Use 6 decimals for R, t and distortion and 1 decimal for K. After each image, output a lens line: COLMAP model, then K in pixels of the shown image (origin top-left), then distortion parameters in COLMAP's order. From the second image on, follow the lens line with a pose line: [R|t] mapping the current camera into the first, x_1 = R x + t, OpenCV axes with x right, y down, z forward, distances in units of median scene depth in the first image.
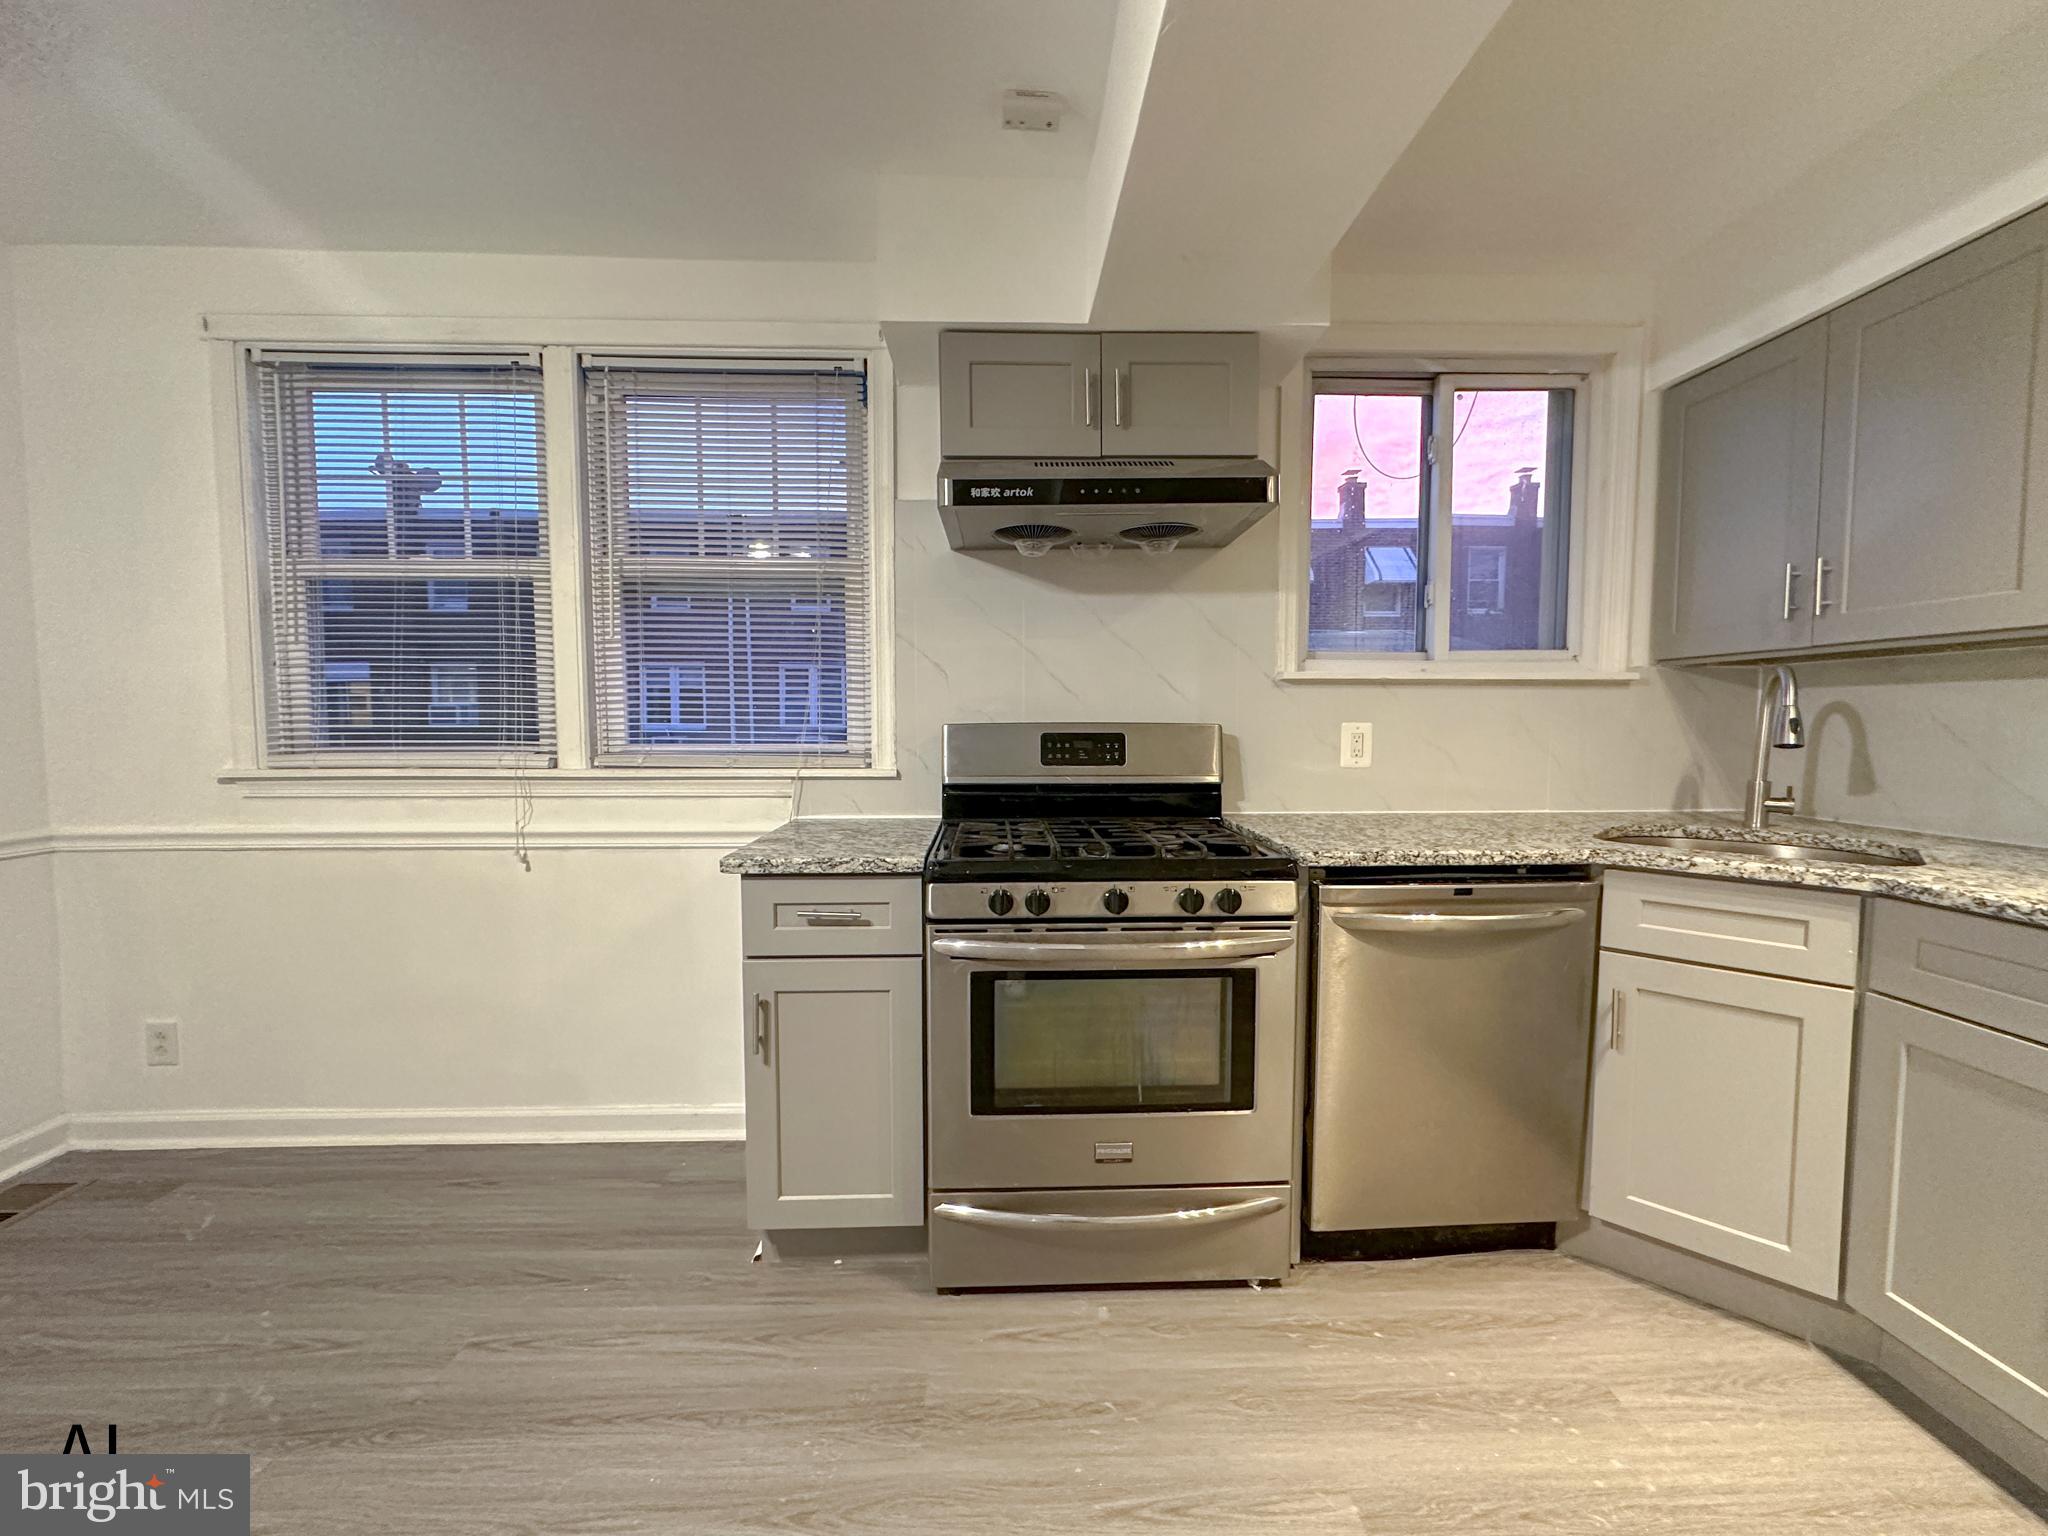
lens RADIAL K [[821.2, 0, 1024.0], [0, 821.2, 768.0], [0, 0, 1]] dist [-0.003315, 0.000419]
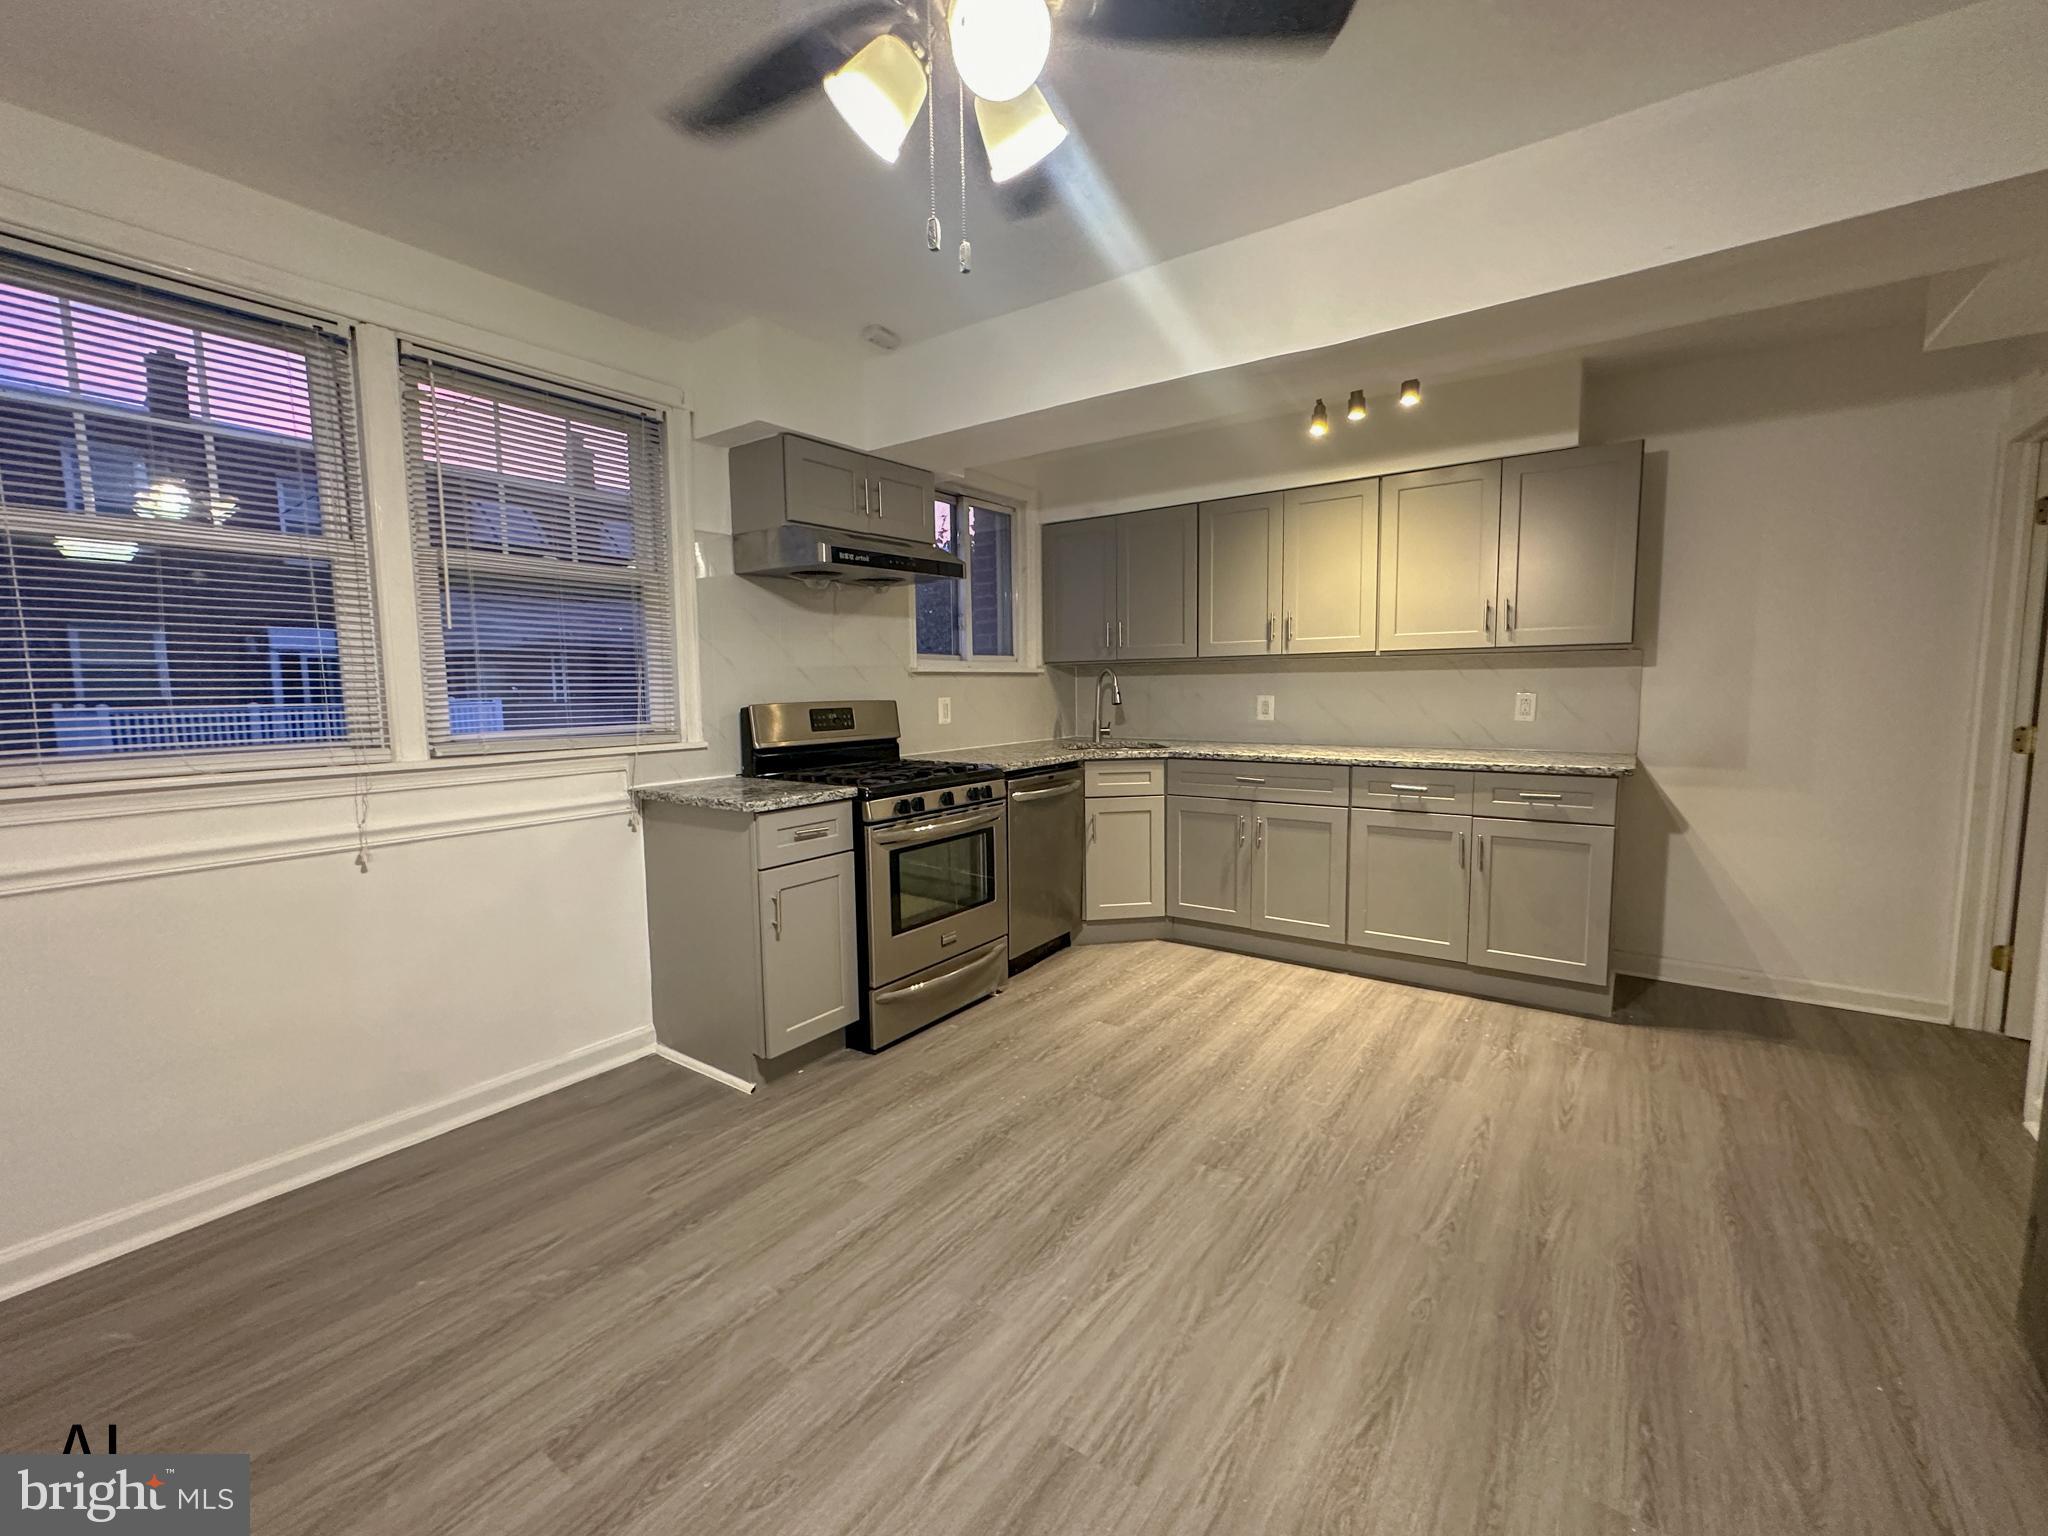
lens RADIAL K [[863.3, 0, 1024.0], [0, 863.3, 768.0], [0, 0, 1]] dist [-0.001853, -0.000213]
pose [[0.606459, -0.085234, 0.790533, -1.130926], [0.062132, 0.996278, 0.059753, -0.008183], [-0.792683, 0.012880, 0.609498, -0.262364]]
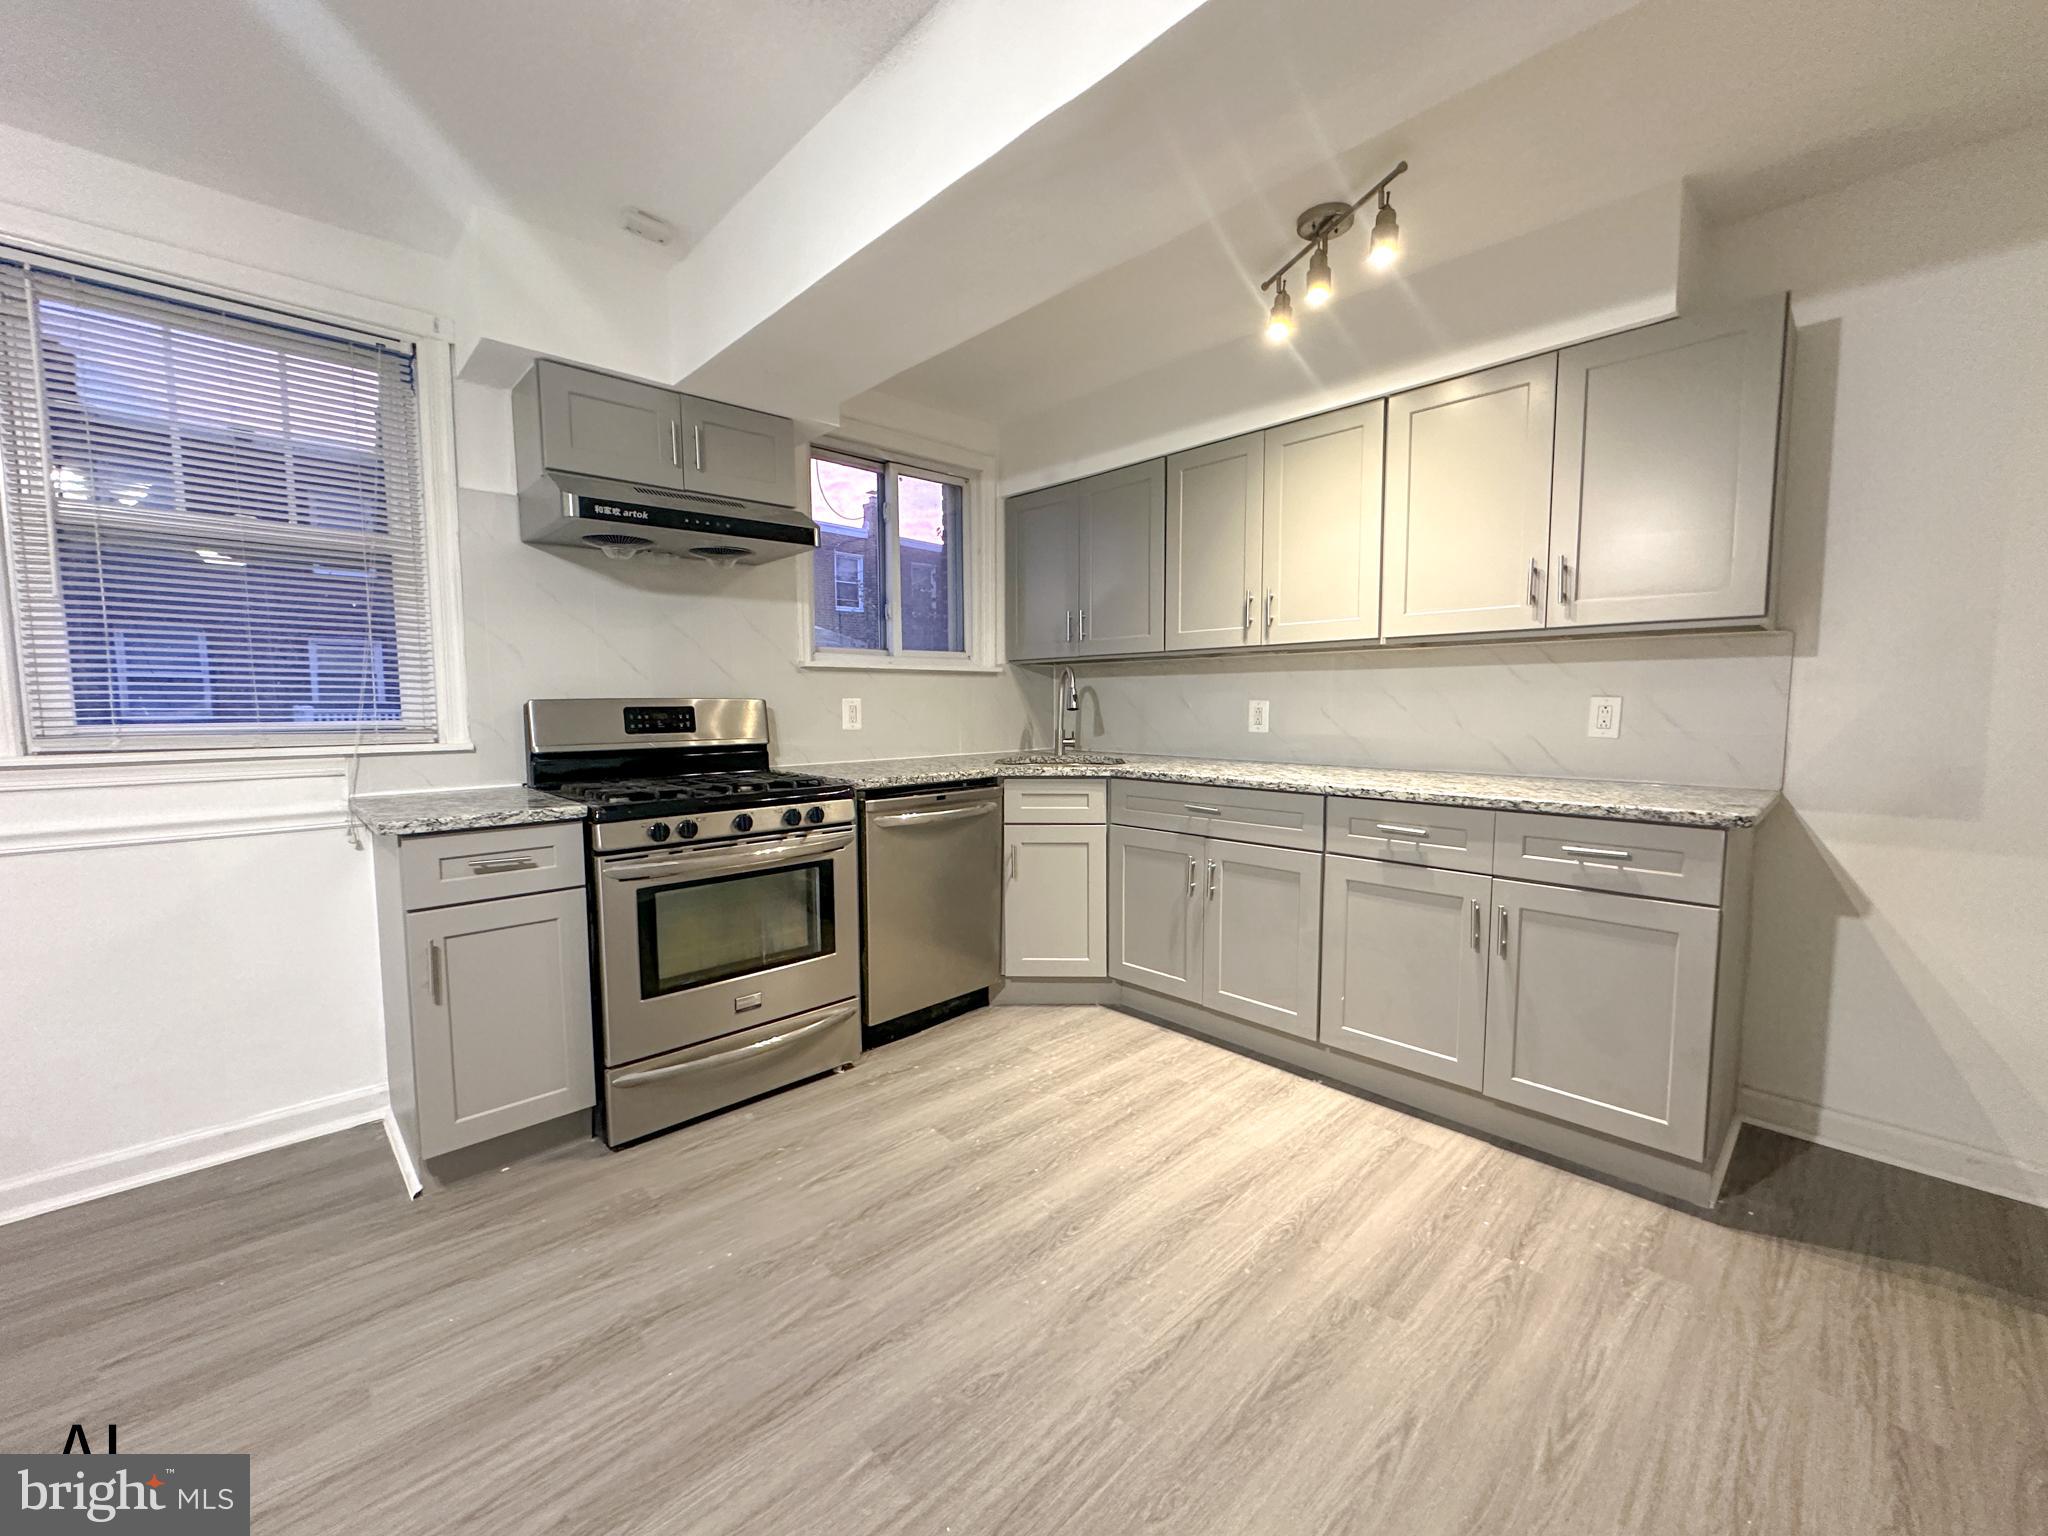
lens RADIAL K [[821.2, 0, 1024.0], [0, 821.2, 768.0], [0, 0, 1]] dist [-0.003315, 0.000419]
pose [[0.744410, -0.057337, 0.665257, -0.405403], [0.044880, 0.998350, 0.035826, 0.034771], [-0.666213, 0.003188, 0.745755, -0.325464]]
